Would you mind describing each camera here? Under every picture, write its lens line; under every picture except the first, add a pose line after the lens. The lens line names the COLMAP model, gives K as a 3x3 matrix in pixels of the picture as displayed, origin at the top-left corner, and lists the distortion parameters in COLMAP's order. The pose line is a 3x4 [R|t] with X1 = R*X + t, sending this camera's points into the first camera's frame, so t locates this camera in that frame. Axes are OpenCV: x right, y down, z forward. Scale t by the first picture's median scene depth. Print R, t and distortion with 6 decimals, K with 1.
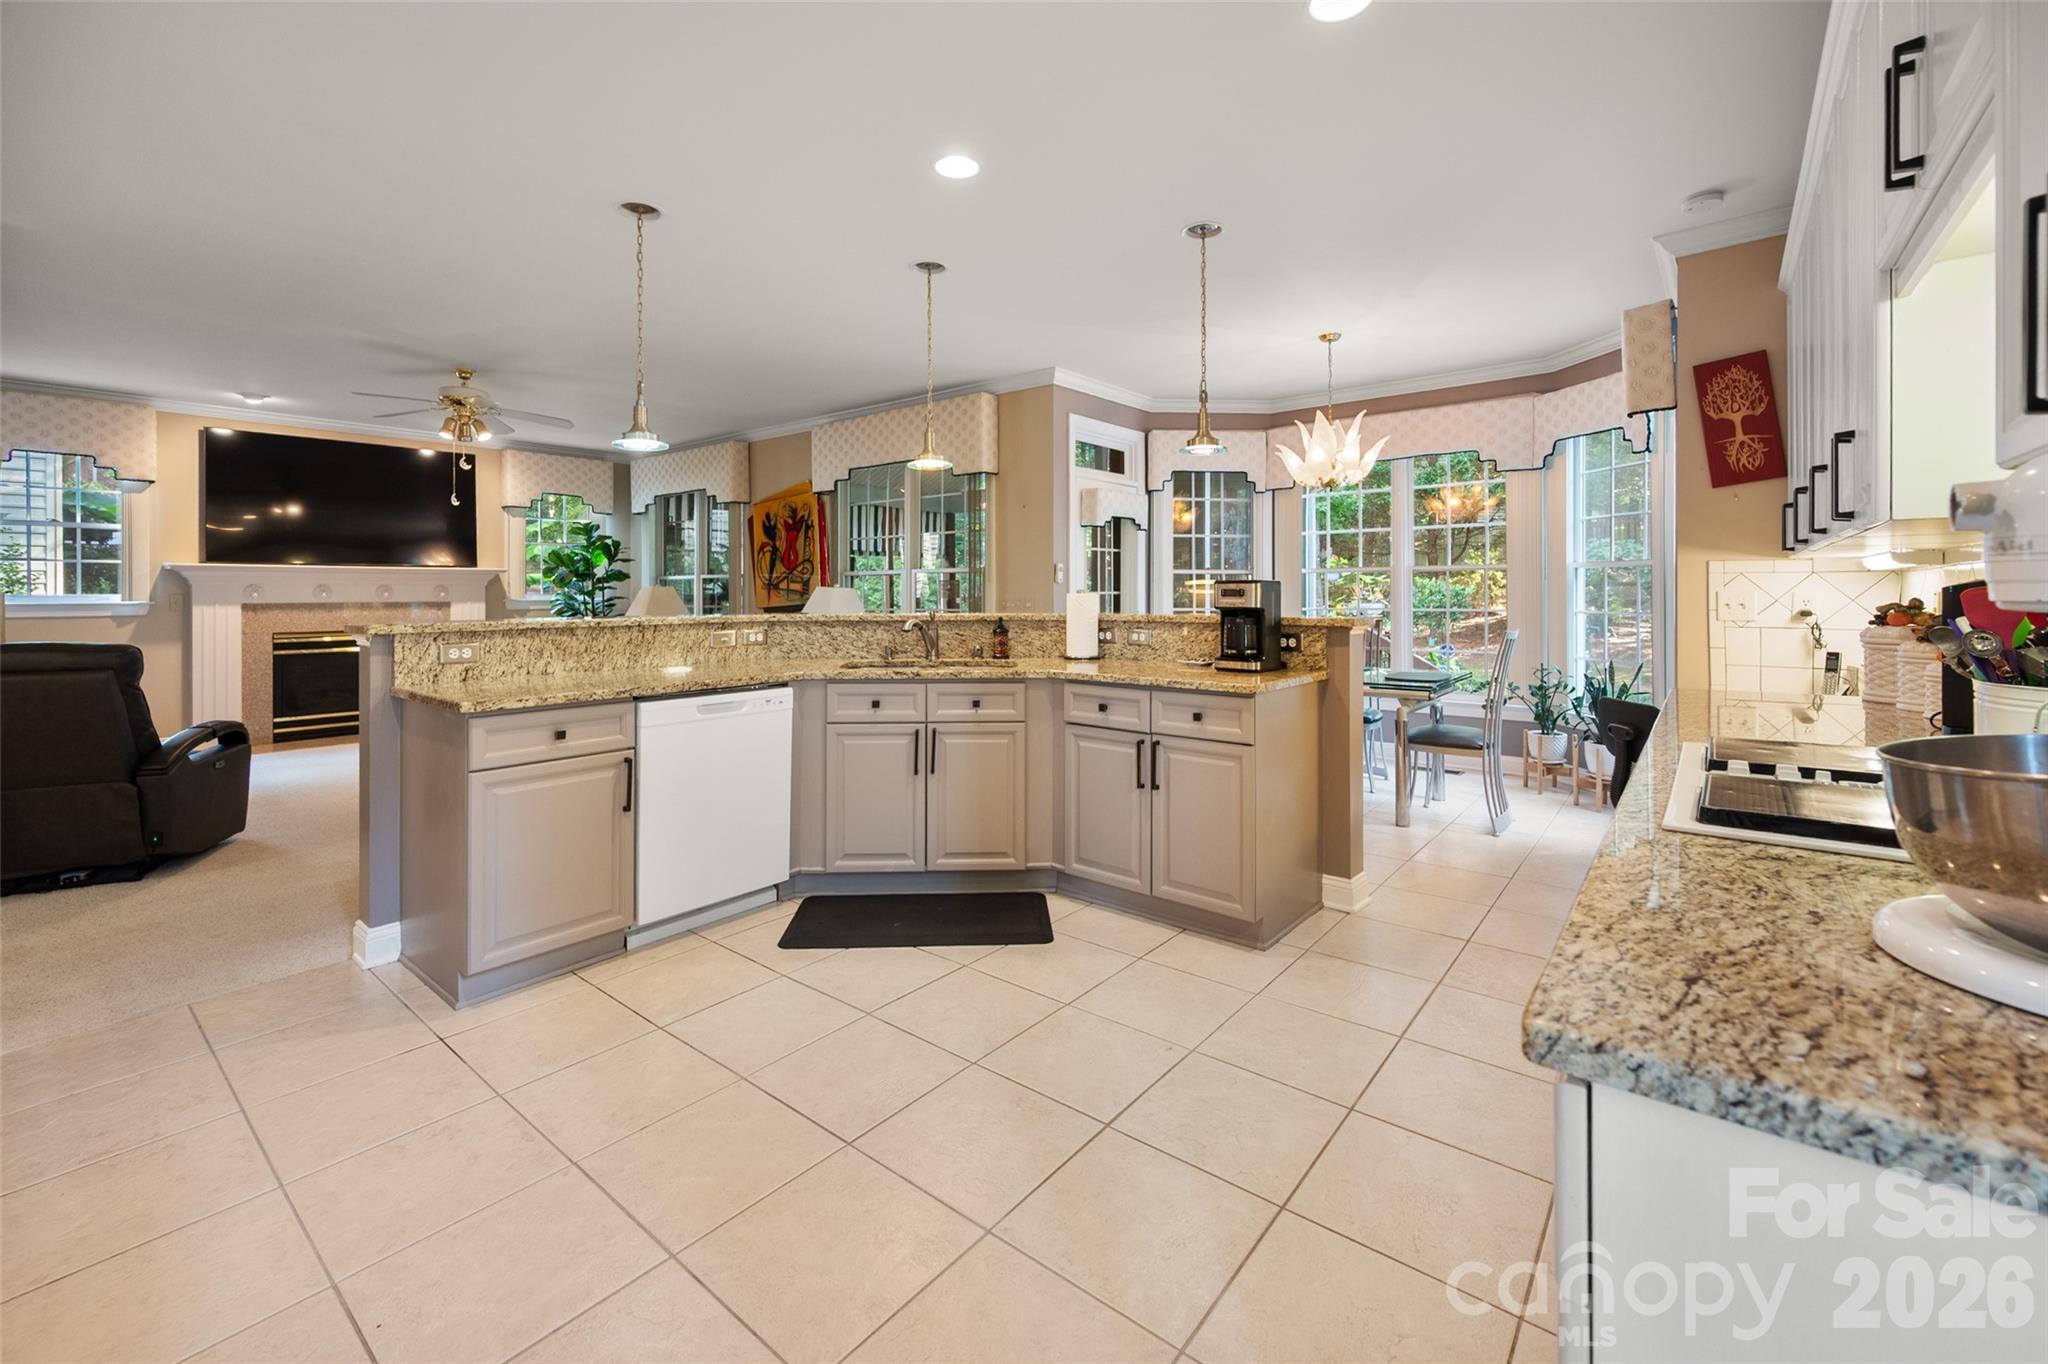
lens RADIAL K [[847.4, 0, 1032.3], [0, 847.4, 590.5], [0, 0, 1]] dist [-0.007137, 0.000431]
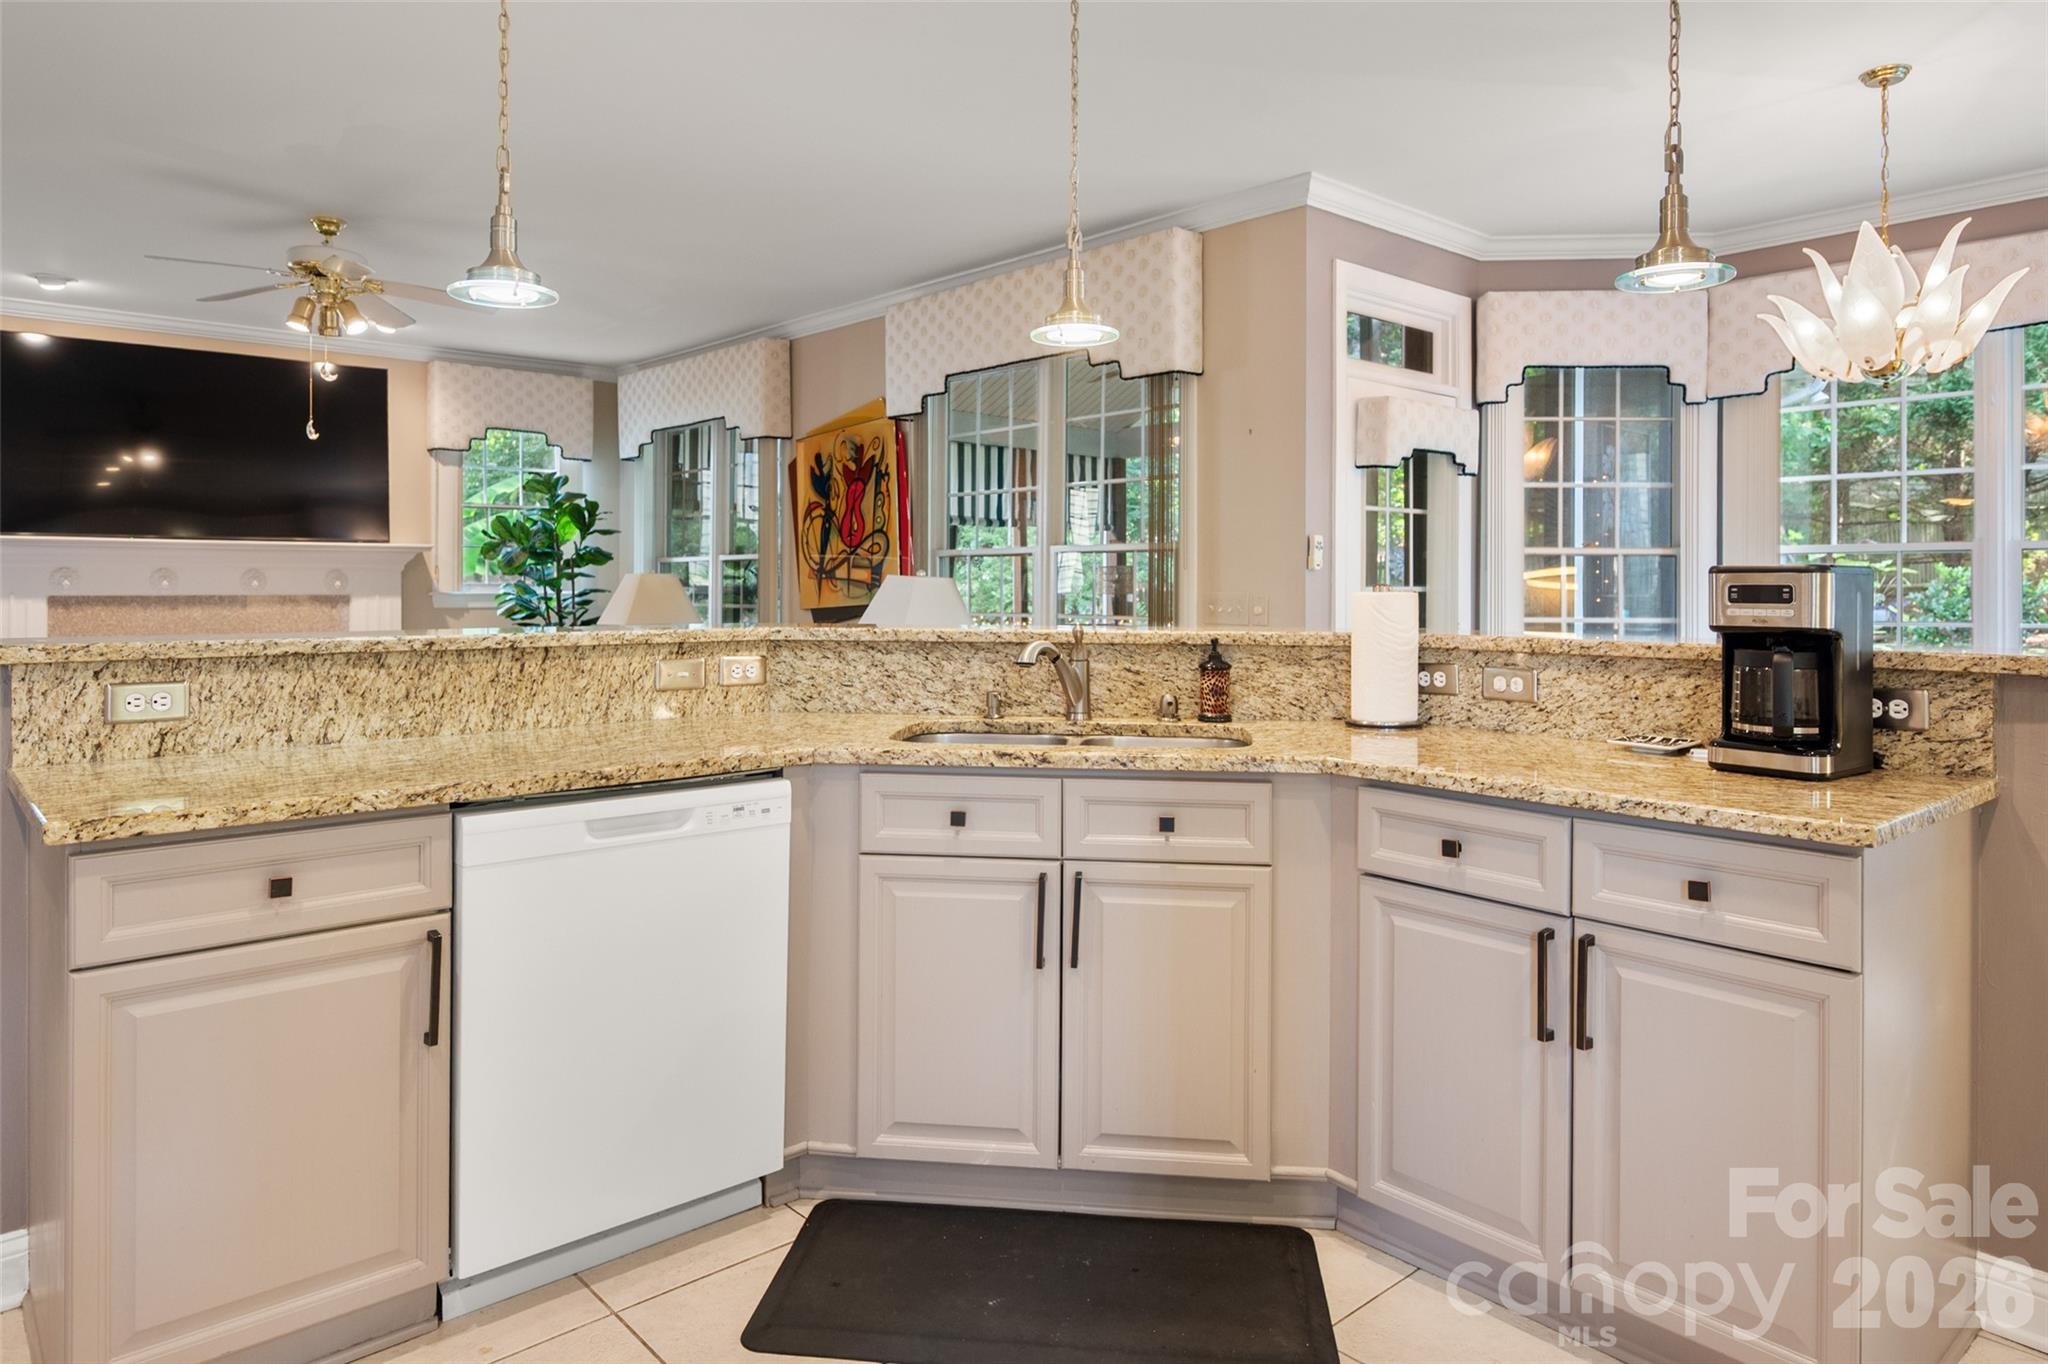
lens RADIAL K [[1278.2, 0, 1039.2], [0, 1278.2, 578.4], [0, 0, 1]] dist [-0.006999, 0.007664]
pose [[0.987599, 0.005787, -0.156893, -0.013280], [-0.006290, 0.999977, -0.002707, -0.000589], [0.156874, 0.003660, 0.987612, 0.147898]]
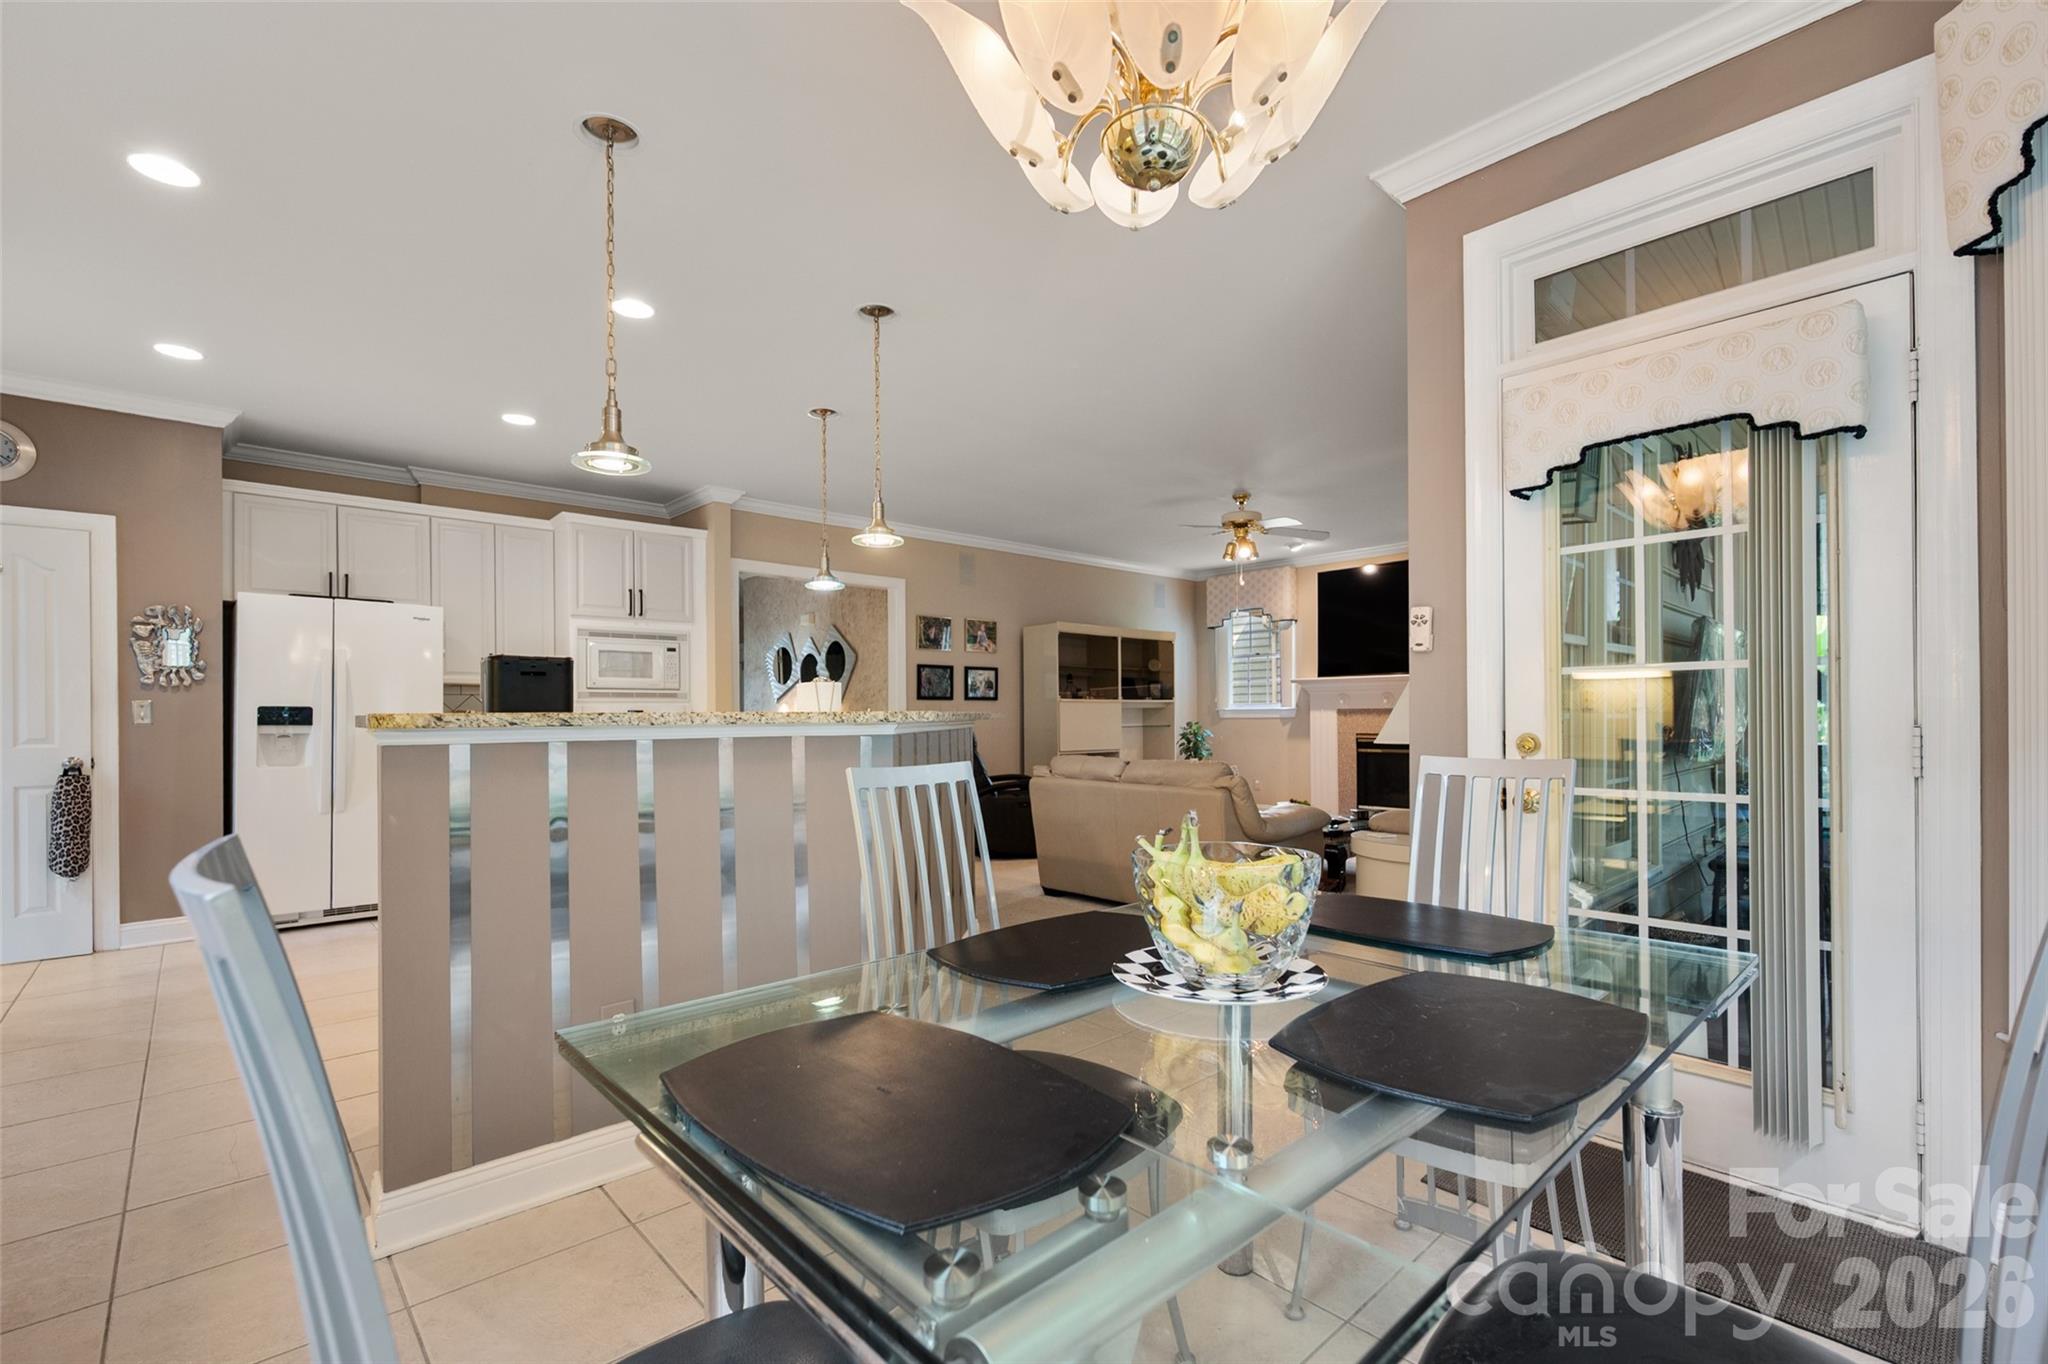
lens RADIAL K [[913.4, 0, 1014.3], [0, 913.4, 708.7], [0, 0, 1]] dist [0.003452, 0.000250]
pose [[-0.130774, -0.000077, -0.991412, 0.526401], [0.009563, 0.999953, -0.001340, 0.013790], [0.991366, -0.009656, -0.130767, 0.789228]]
